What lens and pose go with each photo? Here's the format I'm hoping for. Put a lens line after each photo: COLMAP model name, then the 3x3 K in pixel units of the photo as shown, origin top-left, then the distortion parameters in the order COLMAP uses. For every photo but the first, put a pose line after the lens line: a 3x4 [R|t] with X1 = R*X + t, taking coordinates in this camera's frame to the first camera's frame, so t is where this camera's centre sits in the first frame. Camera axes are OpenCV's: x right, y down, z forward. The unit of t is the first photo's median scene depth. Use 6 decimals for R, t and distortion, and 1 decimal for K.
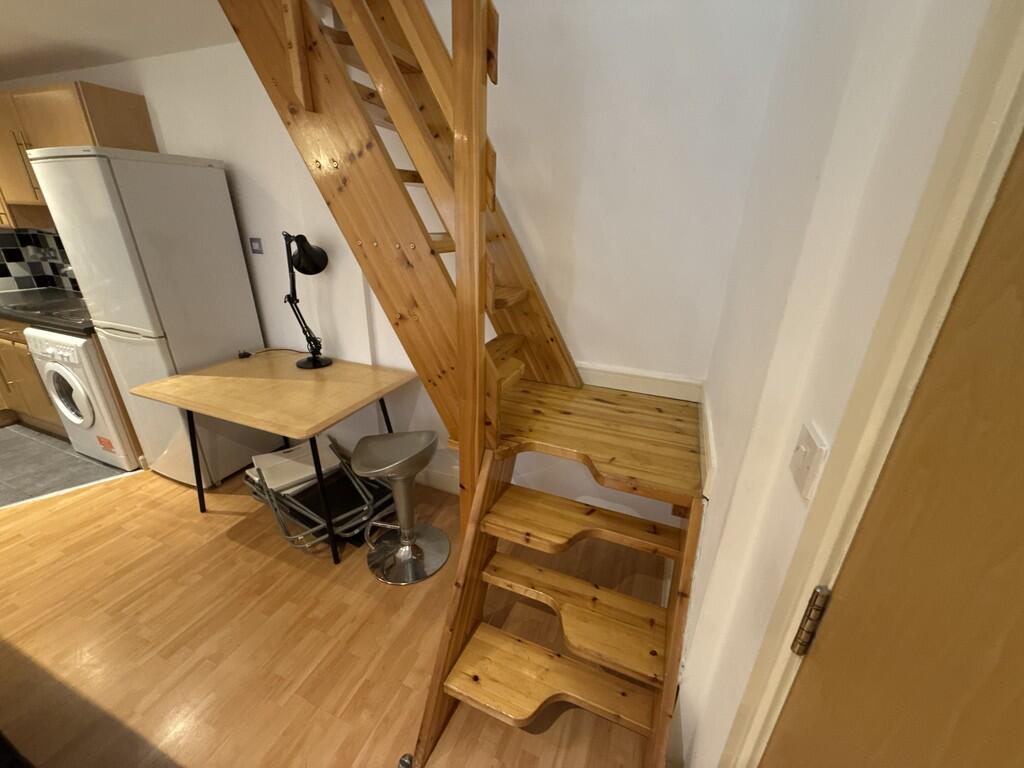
lens RADIAL K [[414.2, 0, 510.0], [0, 414.2, 383.1], [0, 0, 1]] dist [-0.003184, 0.000681]
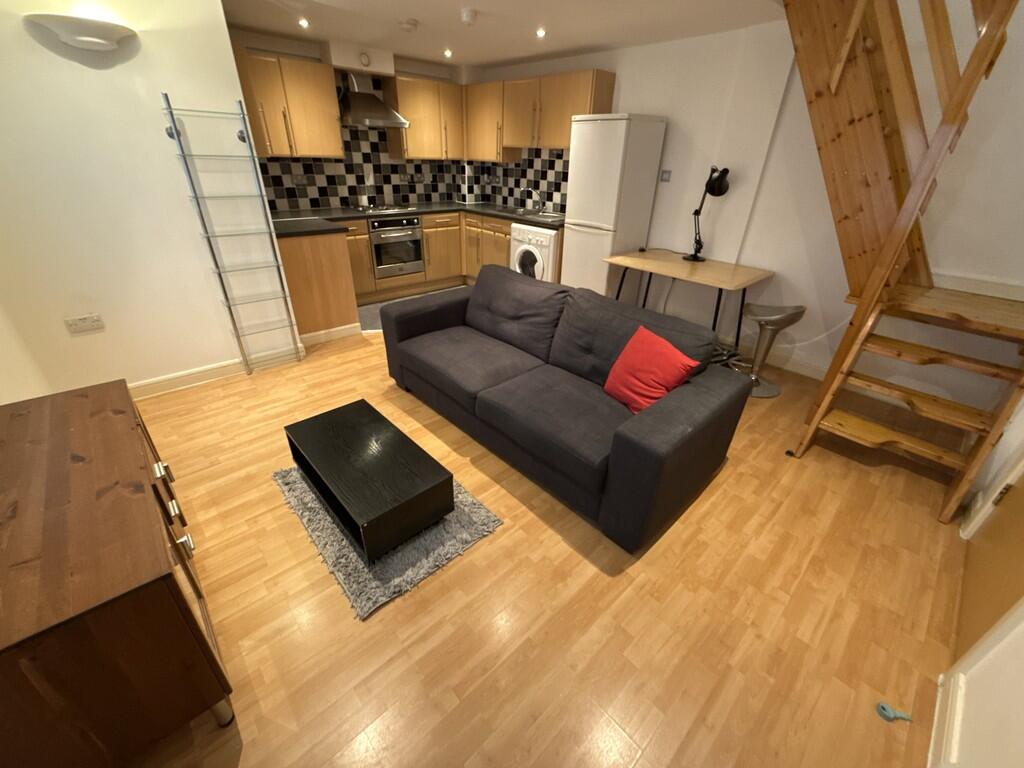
lens RADIAL K [[414.2, 0, 512.0], [0, 414.2, 385.8], [0, 0, 1]] dist [-0.003184, 0.000681]
pose [[0.904360, 0.208689, -0.372266, -0.451839], [-0.160157, 0.974491, 0.157217, 0.296927], [0.395579, -0.082560, 0.914714, -0.741684]]
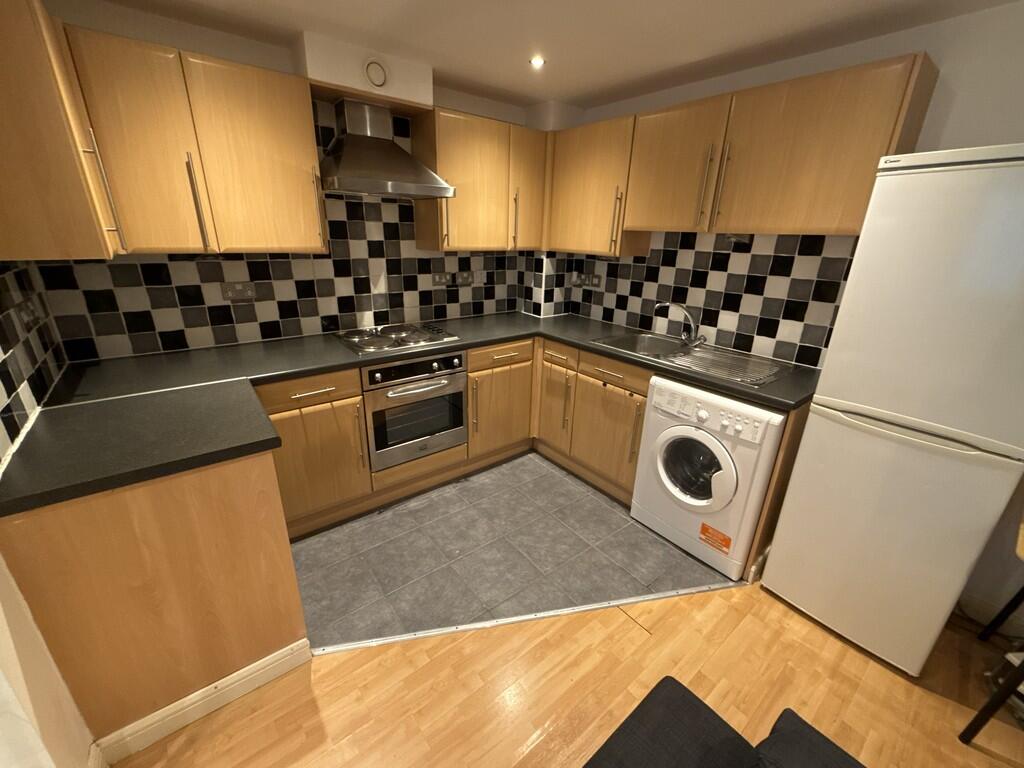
lens RADIAL K [[414.2, 0, 510.6], [0, 414.2, 387.3], [0, 0, 1]] dist [-0.003184, 0.000681]
pose [[0.869257, 0.169926, -0.464238, -1.195395], [-0.182670, 0.983014, 0.017777, -0.086001], [0.459373, 0.069350, 0.885532, 0.142773]]
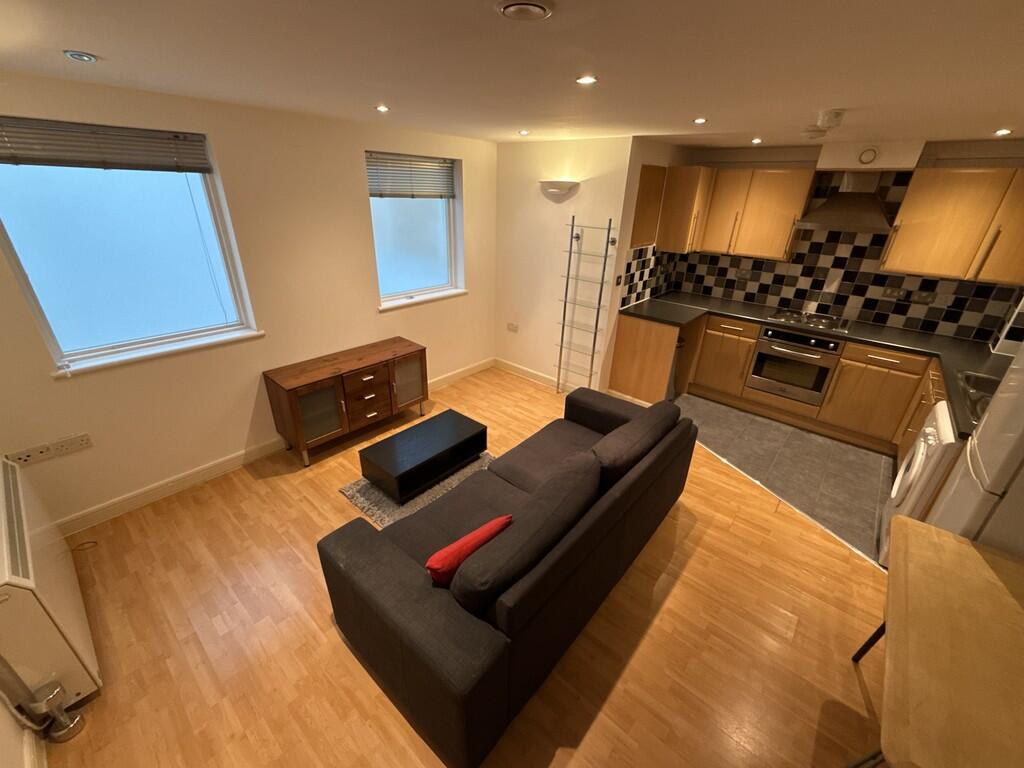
lens RADIAL K [[414.2, 0, 514.3], [0, 414.2, 388.2], [0, 0, 1]] dist [-0.003184, 0.000681]
pose [[-0.319002, 0.376048, -0.869957, -0.002093], [-0.379903, 0.790207, 0.480881, -0.280140], [0.868281, 0.483902, -0.109216, 0.240378]]
